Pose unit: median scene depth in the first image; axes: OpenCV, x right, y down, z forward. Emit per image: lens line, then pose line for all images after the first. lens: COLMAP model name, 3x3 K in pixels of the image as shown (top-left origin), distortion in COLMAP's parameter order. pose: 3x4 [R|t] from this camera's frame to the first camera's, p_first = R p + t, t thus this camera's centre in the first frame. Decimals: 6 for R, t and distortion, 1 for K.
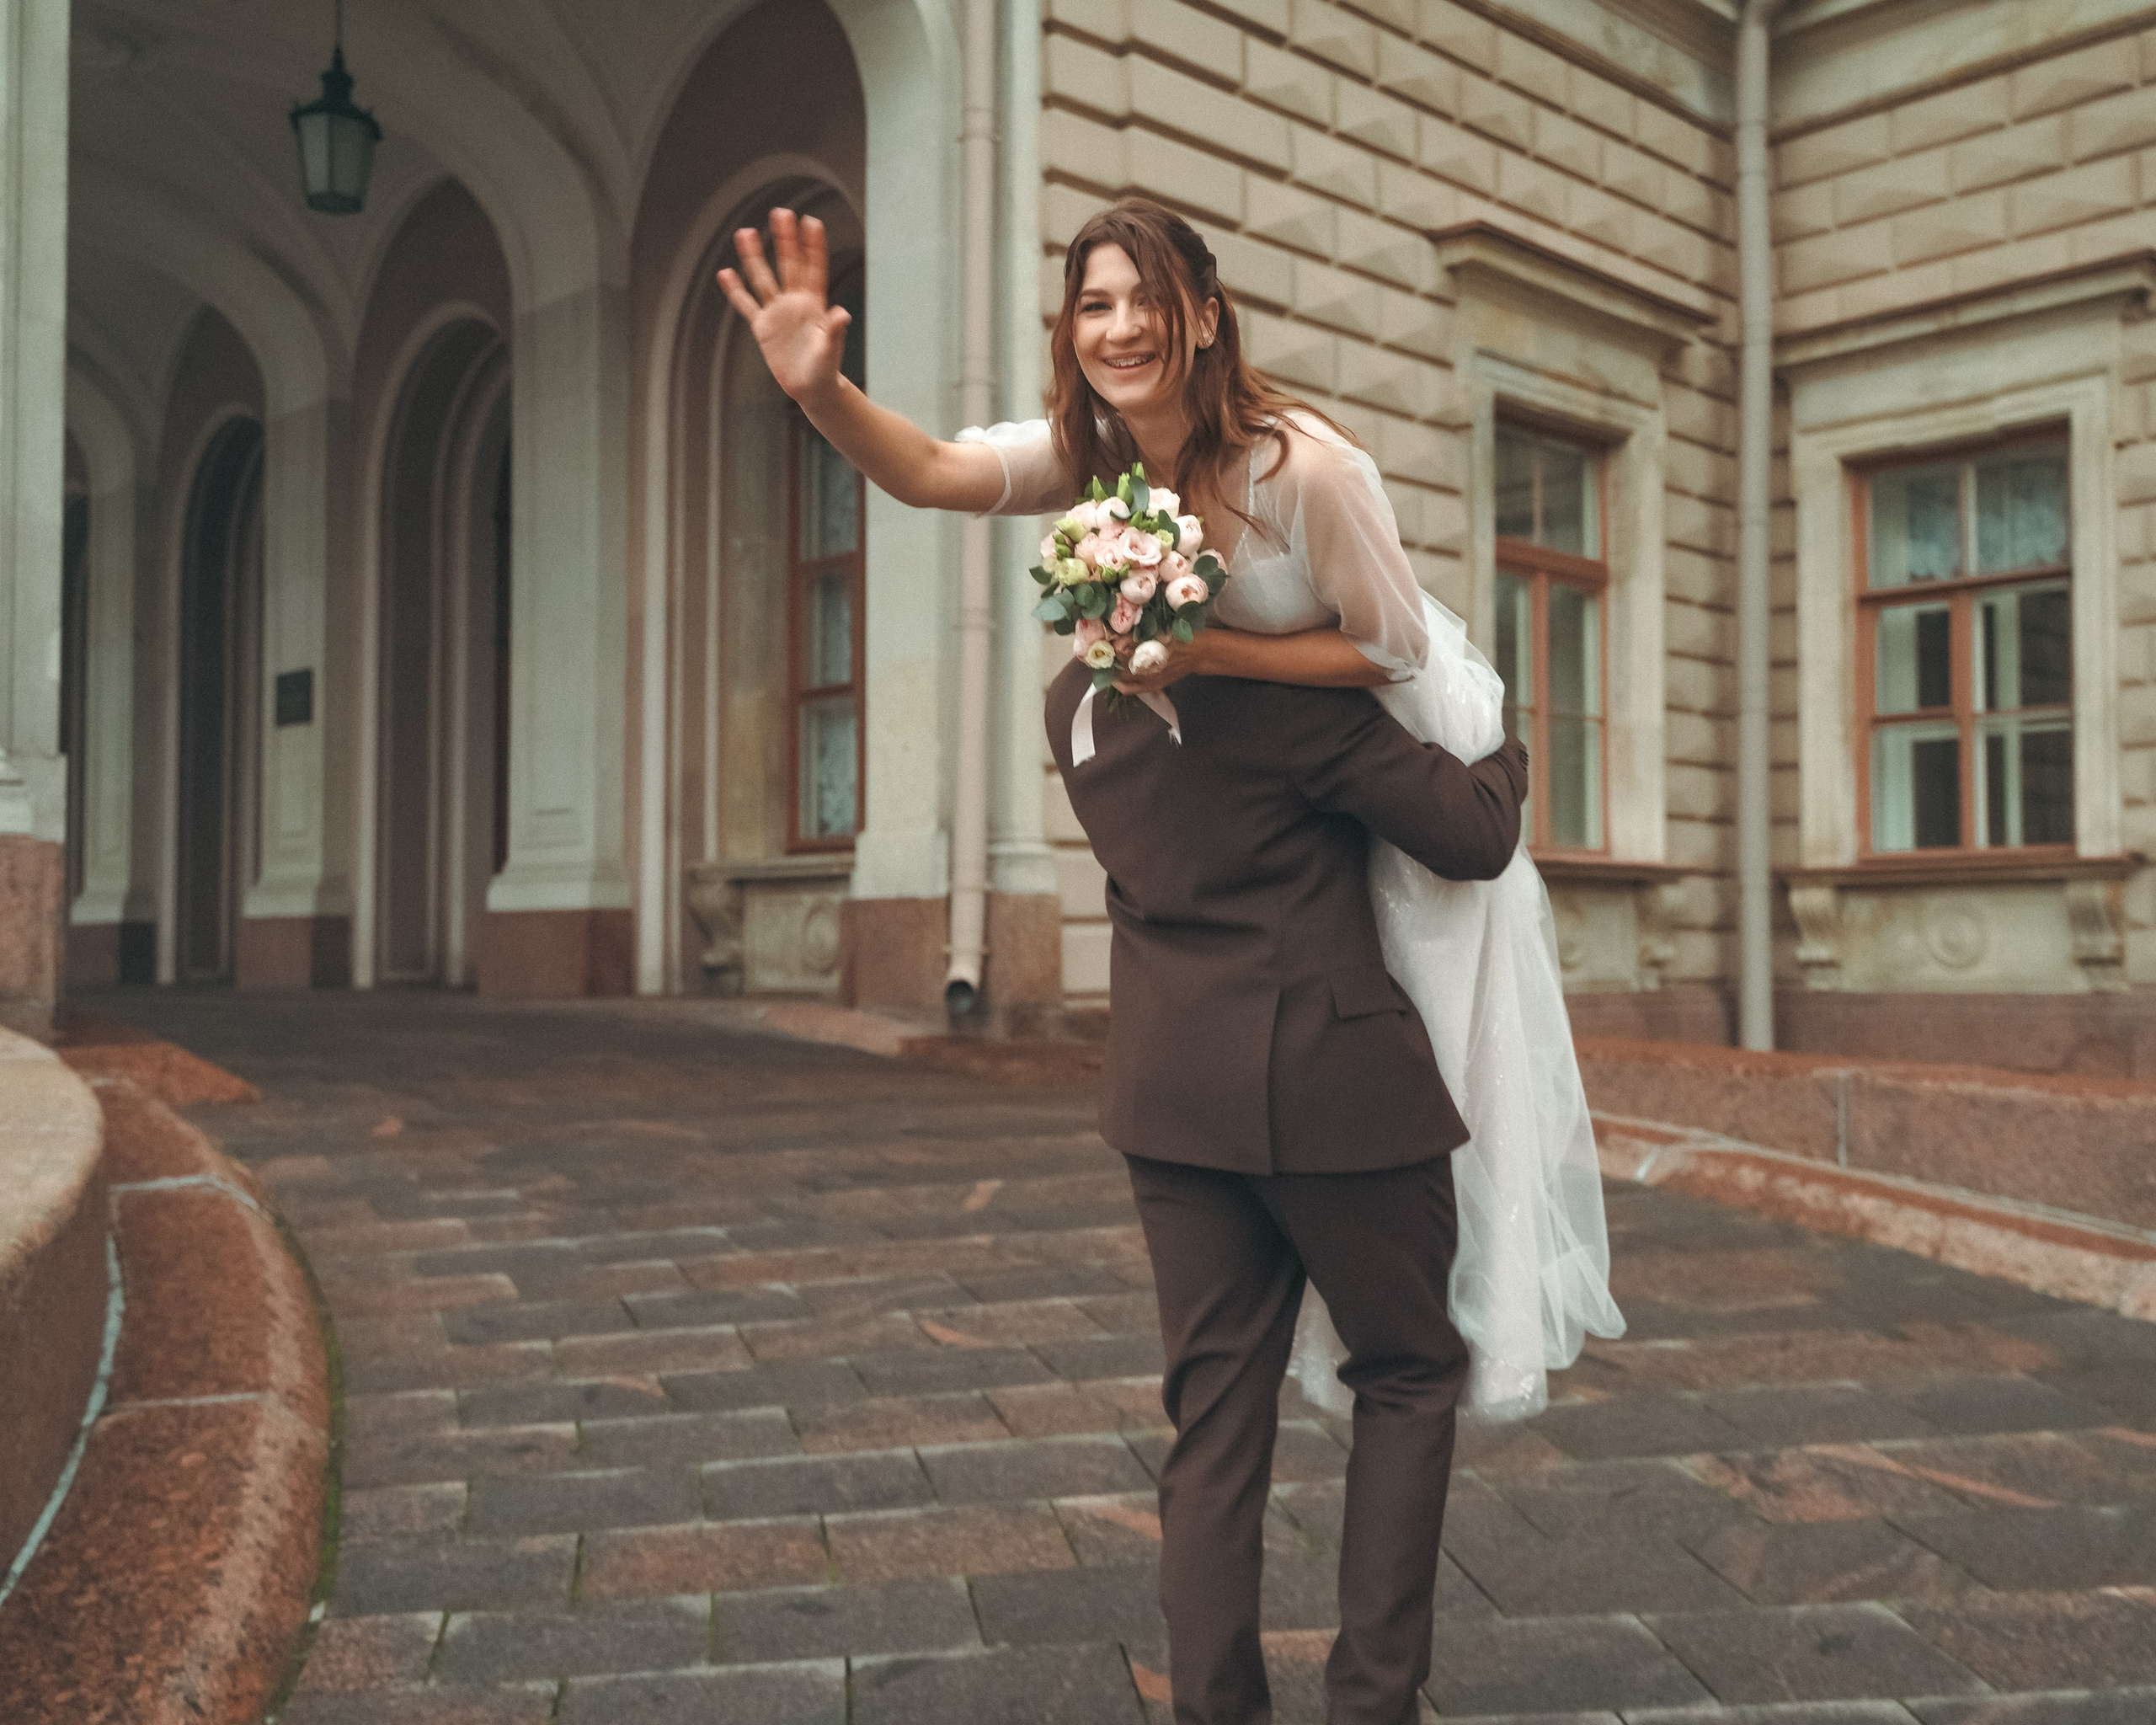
lens RADIAL K [[2184.3, 0, 1081.1], [0, 2184.3, 852.0], [0, 0, 1]] dist [0.013397, 0.005816]
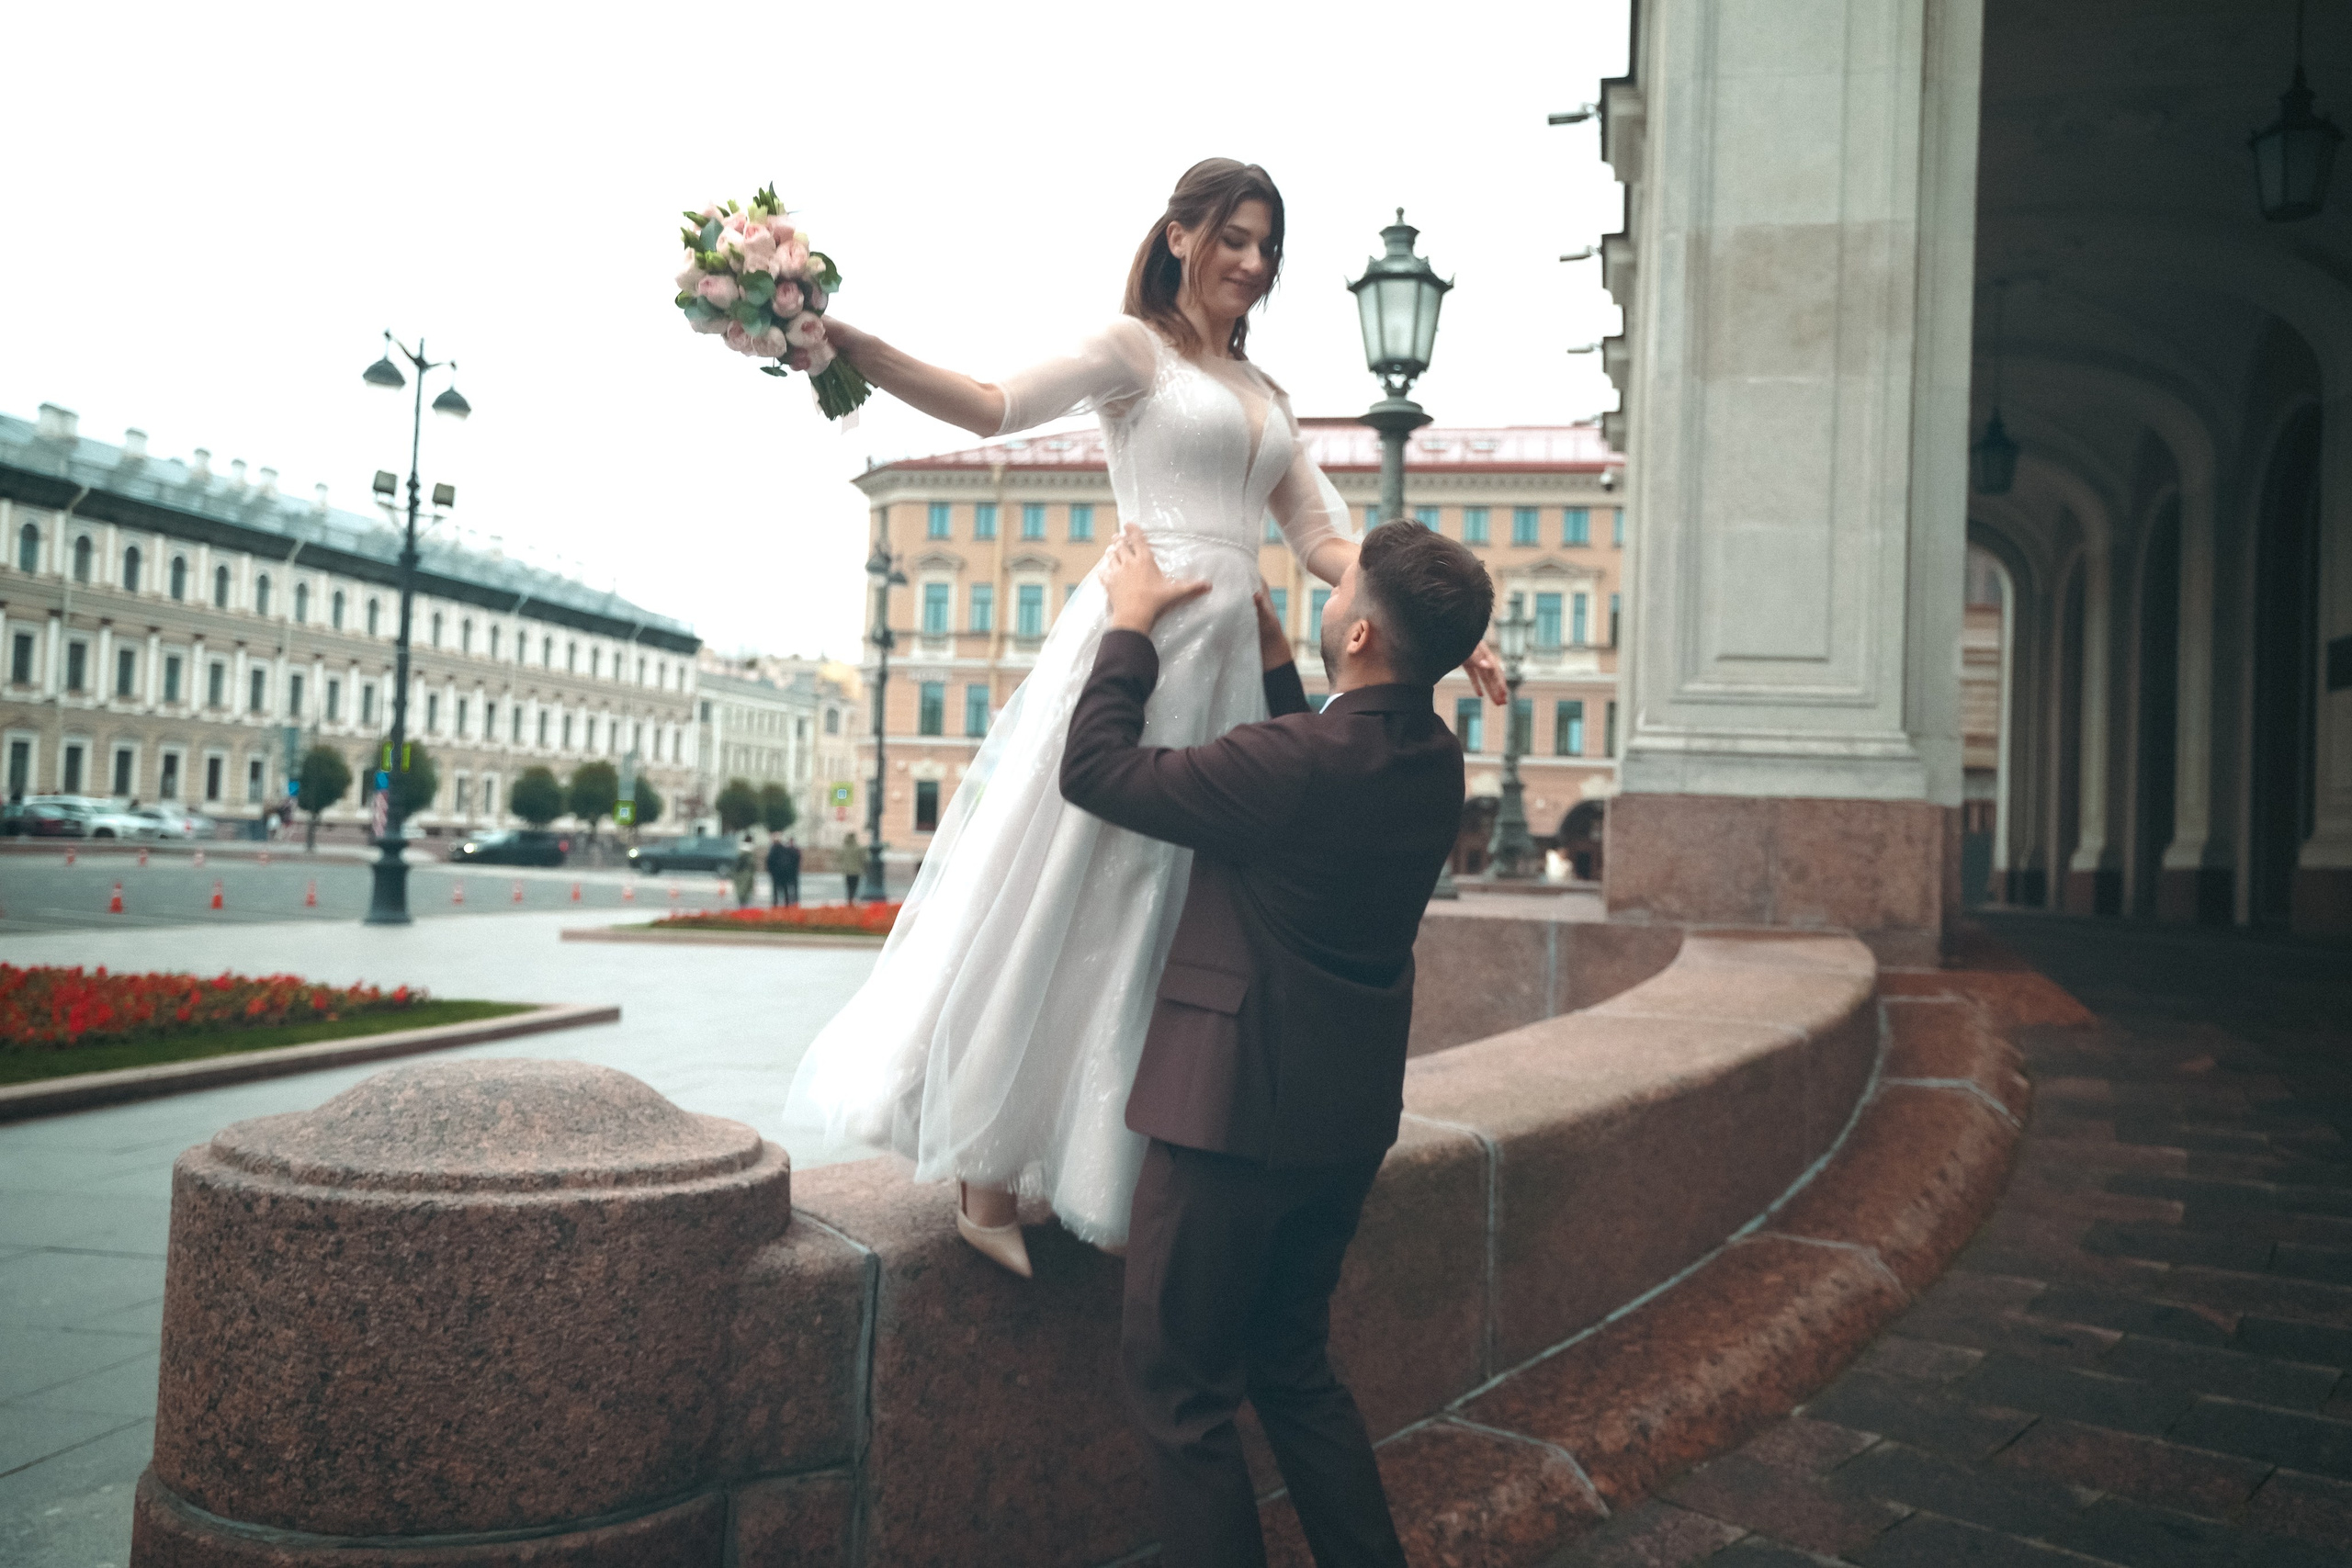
lens RADIAL K [[1887.9, 0, 1176.0], [0, 1887.9, 784.0], [0, 0, 1]] dist [0.025055, -0.004764]
pose [[0.557866, -0.004910, -0.829916, 0.189386], [-0.001701, 0.999974, -0.007059, -0.008665], [0.829929, 0.005350, 0.557843, 0.027919]]
